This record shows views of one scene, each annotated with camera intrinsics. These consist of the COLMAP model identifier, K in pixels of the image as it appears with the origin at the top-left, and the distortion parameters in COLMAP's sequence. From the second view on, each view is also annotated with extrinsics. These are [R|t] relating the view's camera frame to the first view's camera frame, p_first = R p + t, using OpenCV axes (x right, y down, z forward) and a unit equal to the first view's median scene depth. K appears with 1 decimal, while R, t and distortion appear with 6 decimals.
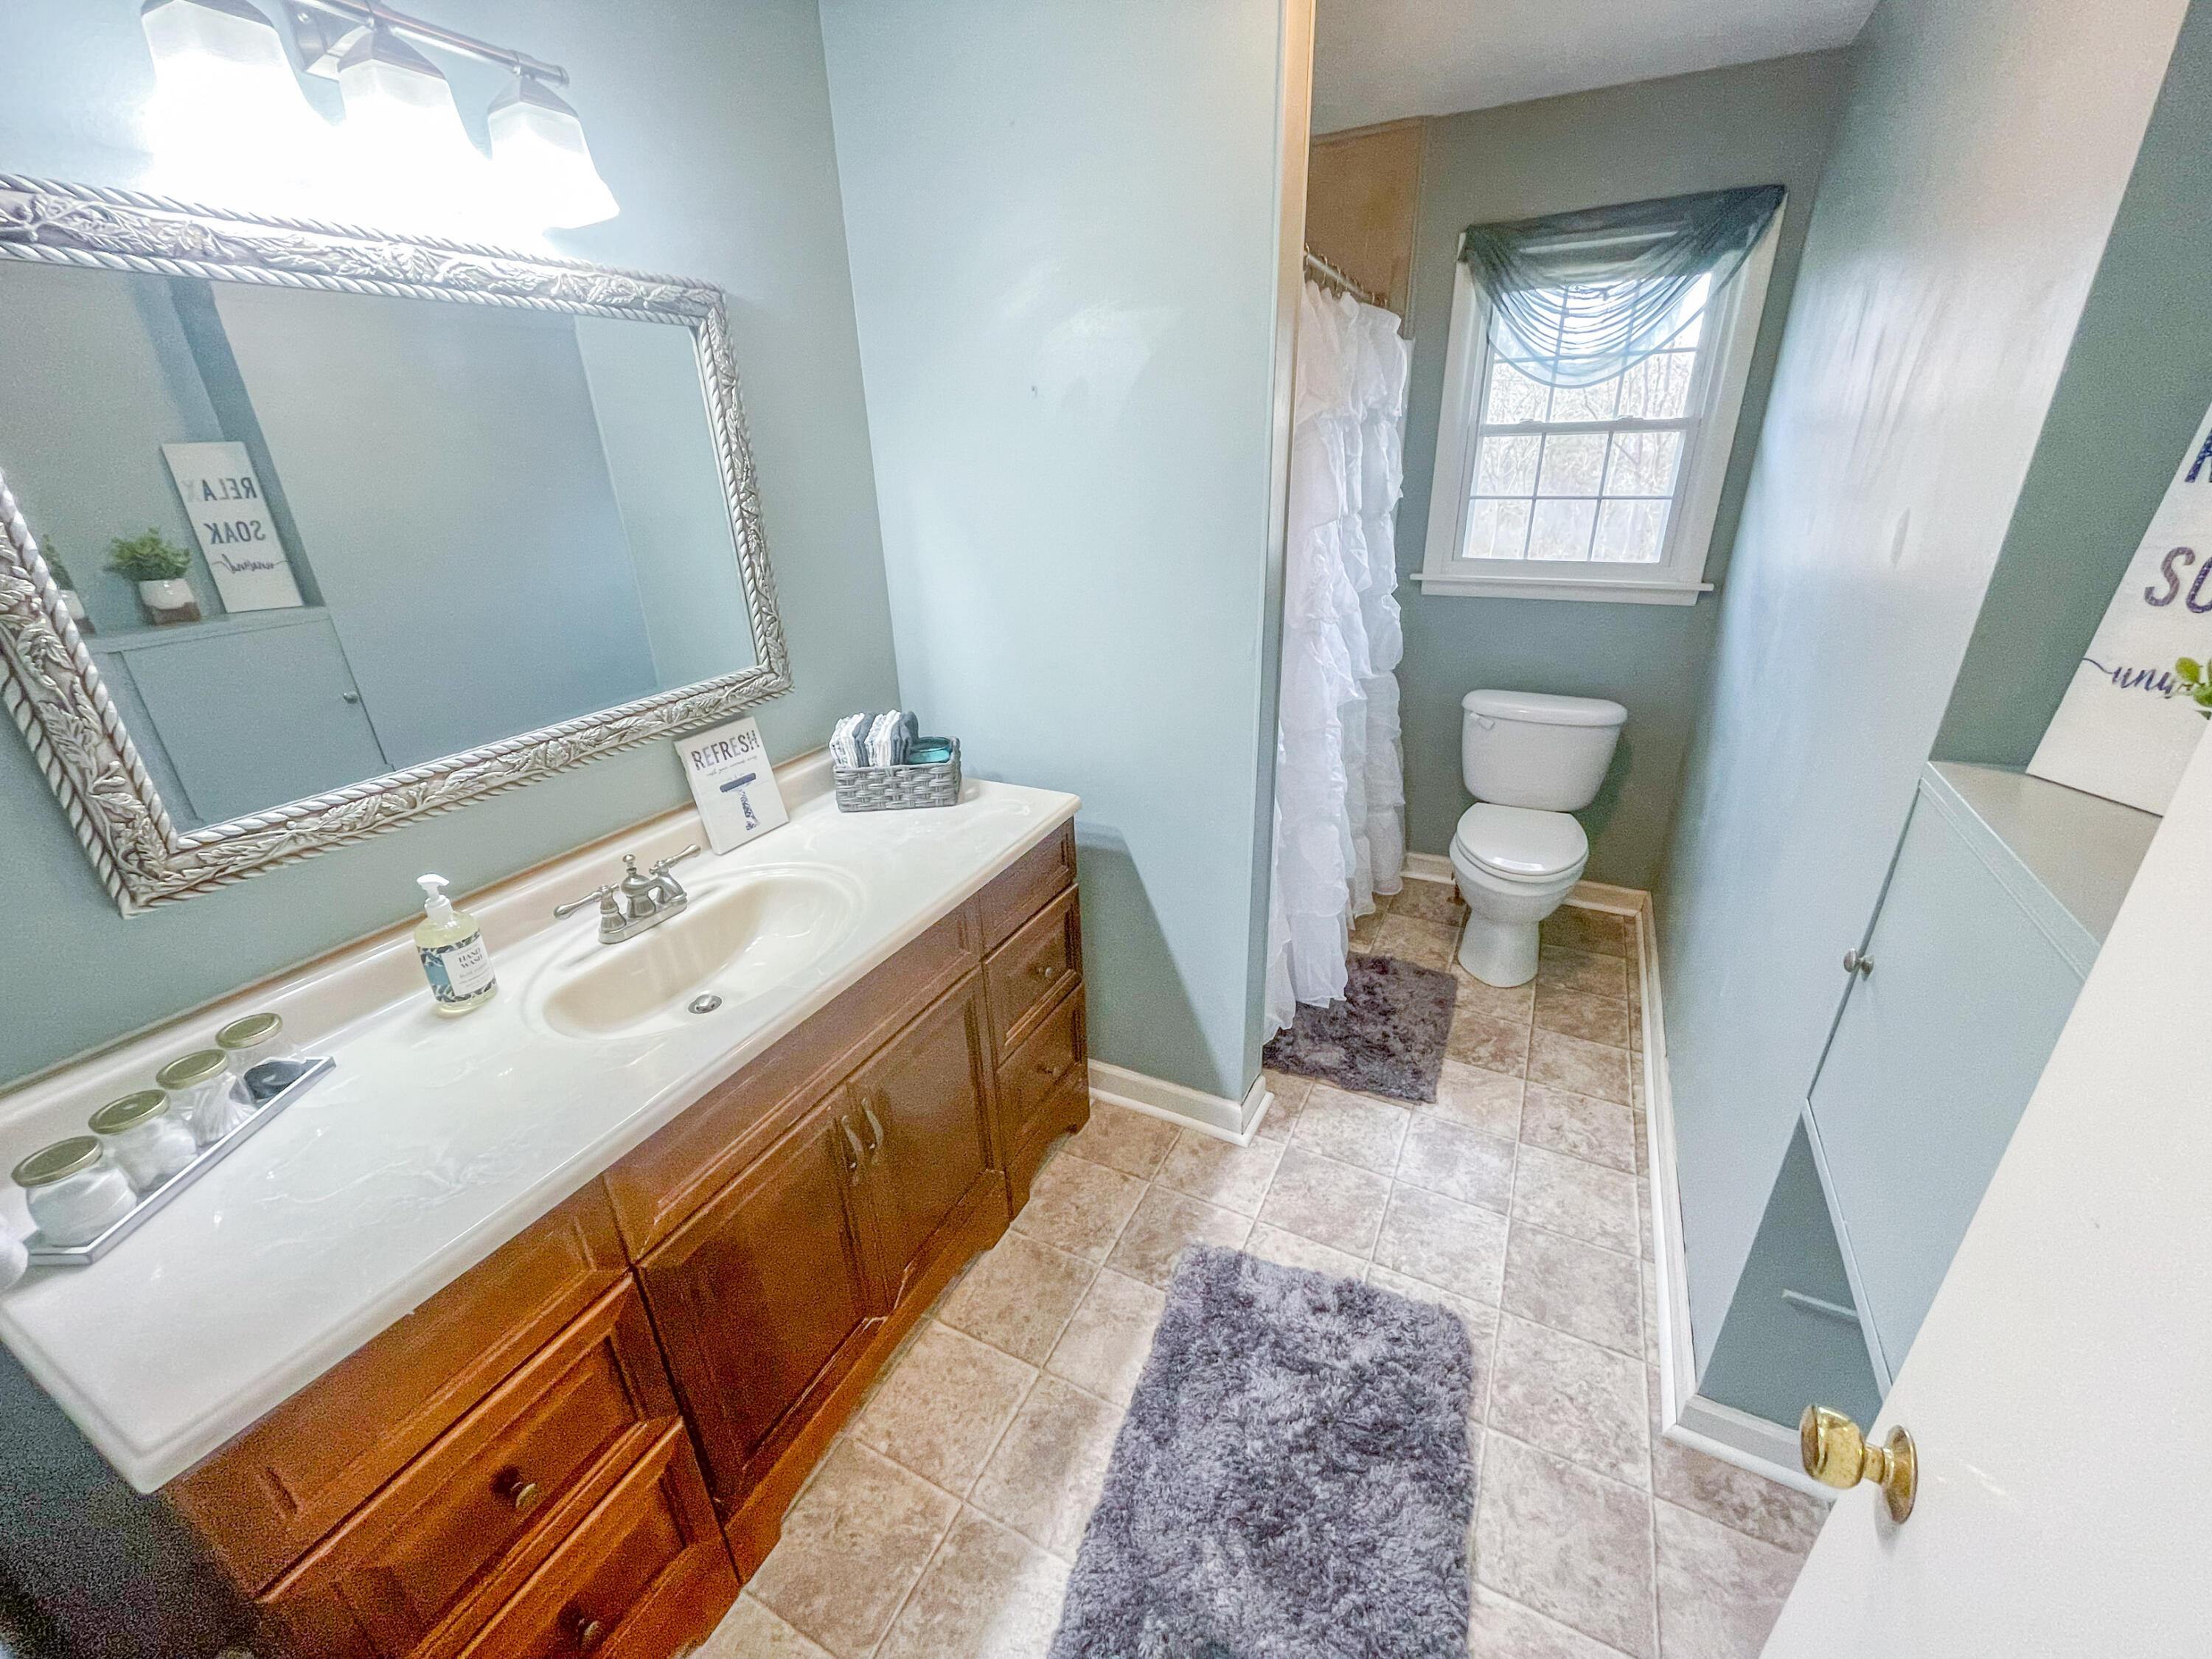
lens RADIAL K [[890.9, 0, 1104.3], [0, 890.9, 820.2], [0, 0, 1]] dist [-0.002975, -0.000070]
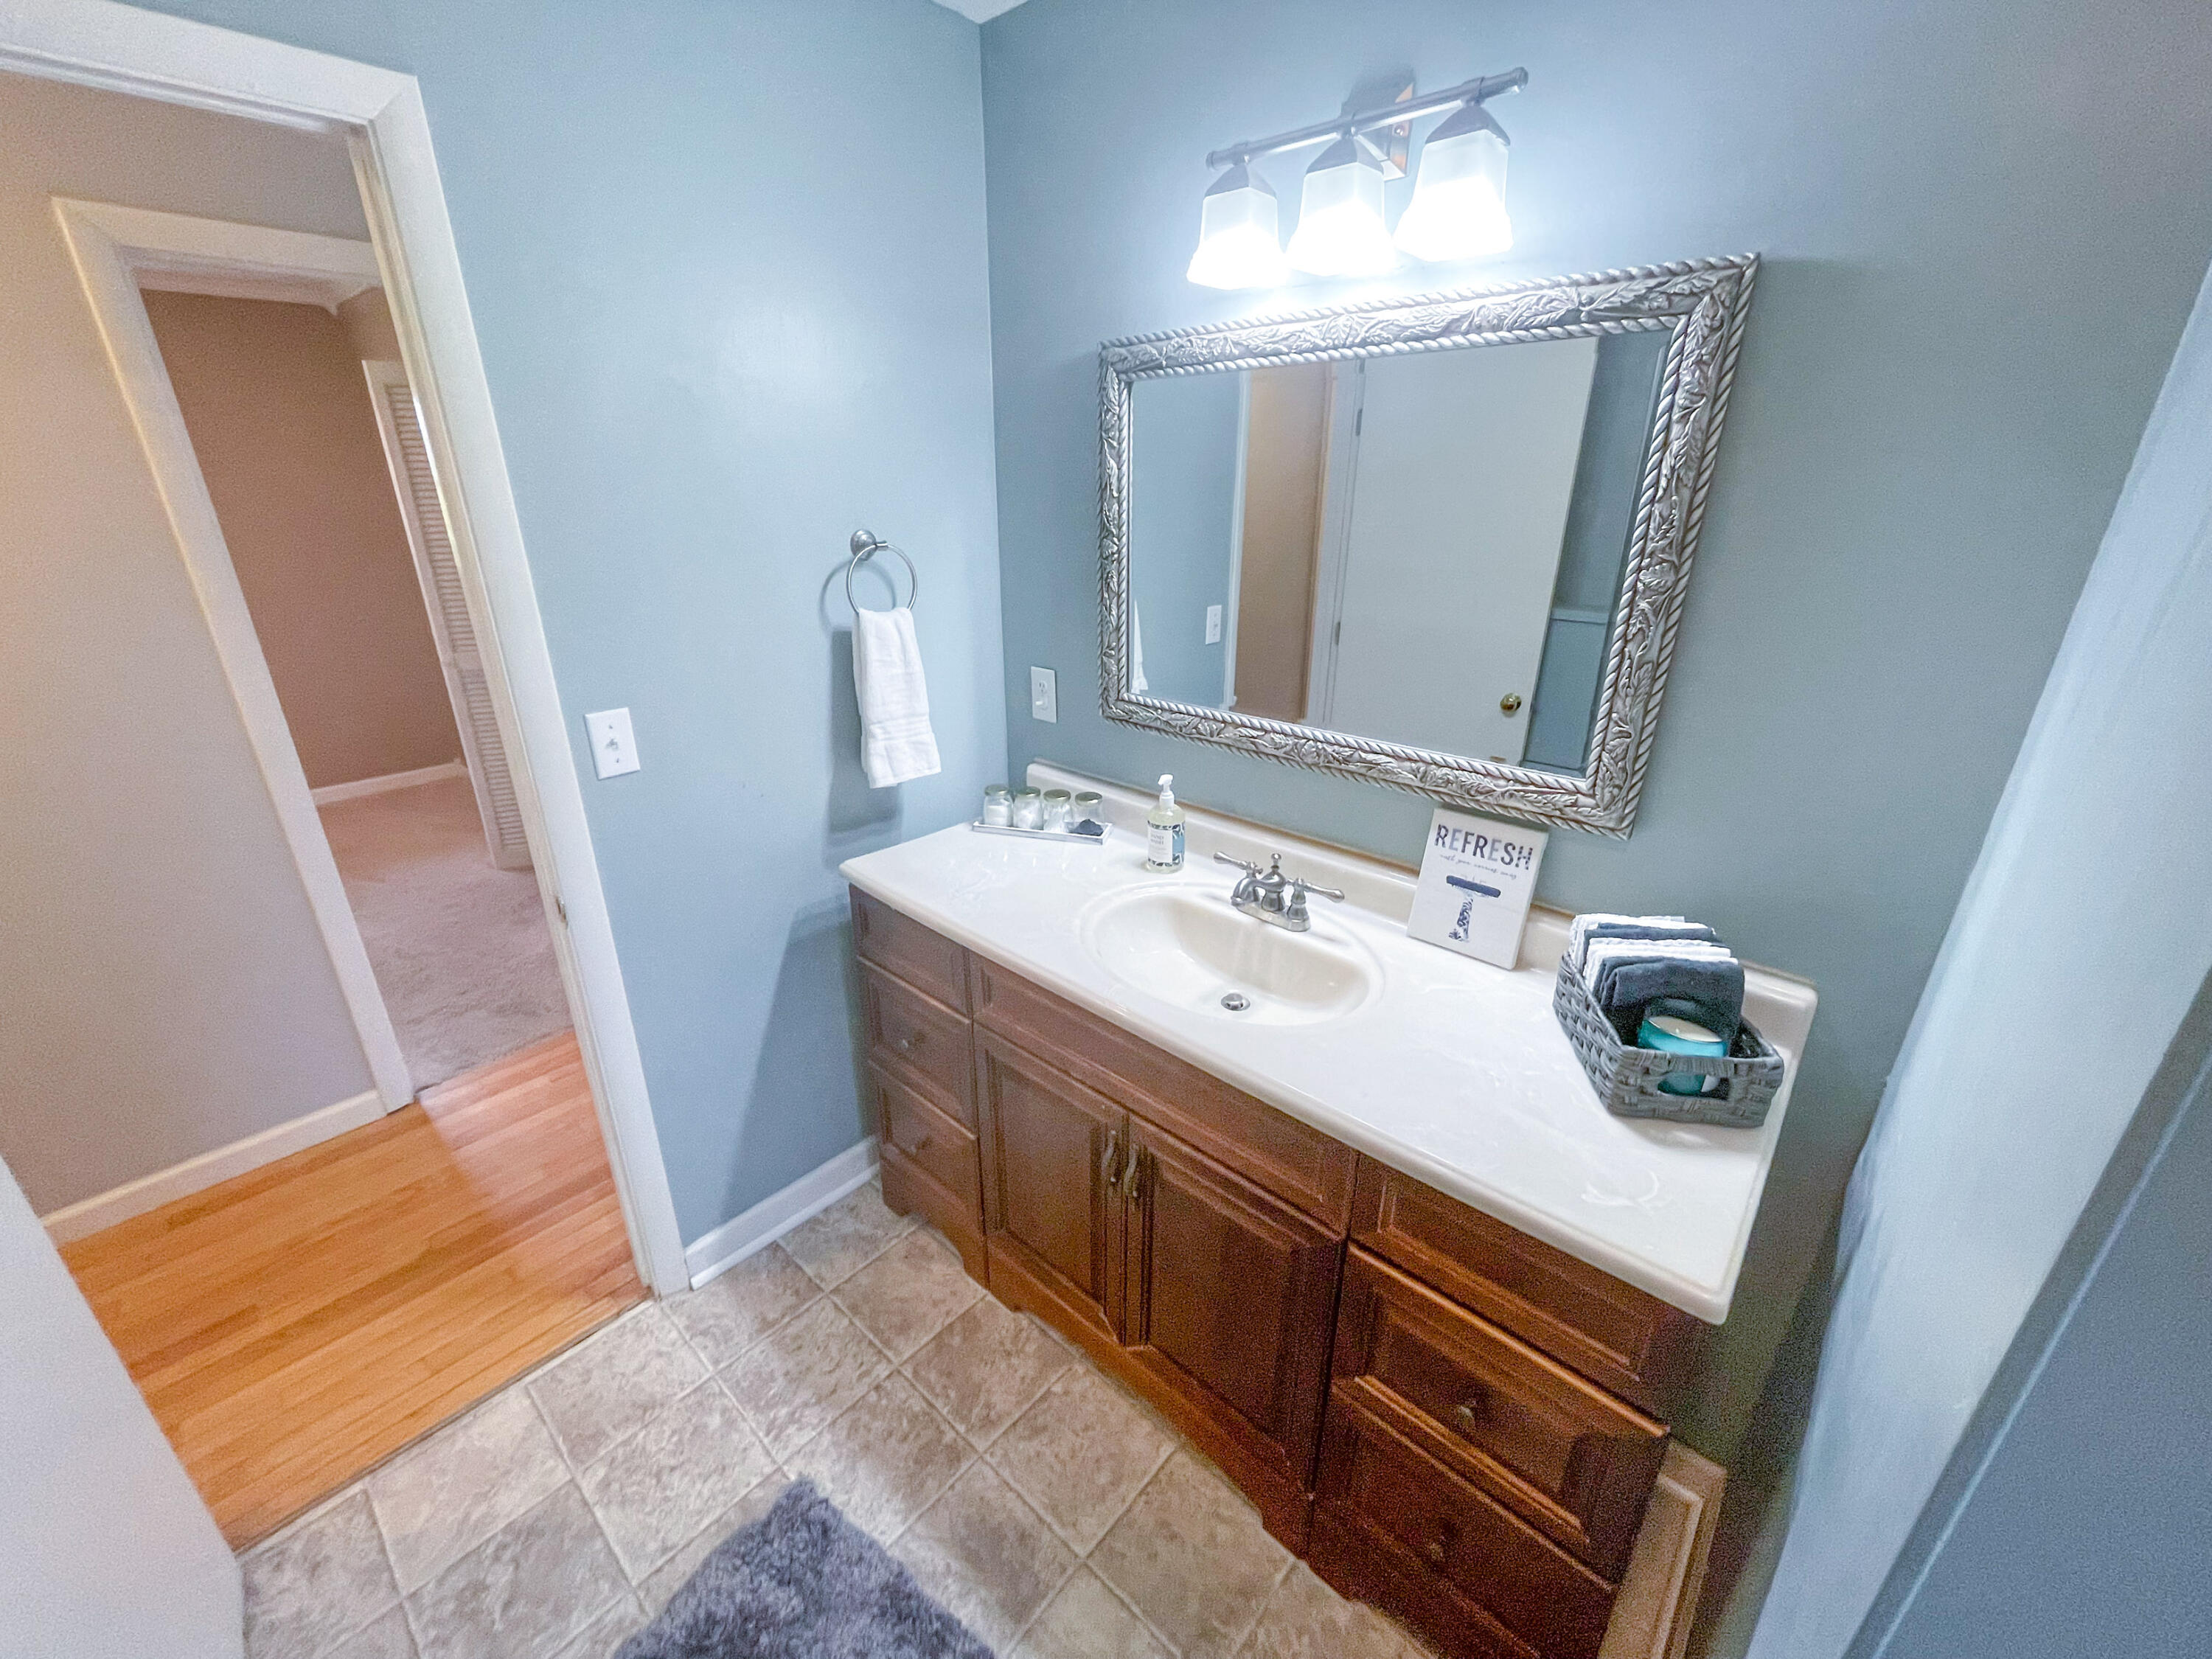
lens RADIAL K [[890.9, 0, 1104.3], [0, 890.9, 820.2], [0, 0, 1]] dist [-0.002975, -0.000070]
pose [[-0.263341, 0.376974, -0.887999, 0.418397], [-0.370243, 0.810505, 0.453874, -0.360985], [0.890826, 0.448299, -0.073867, 0.762713]]
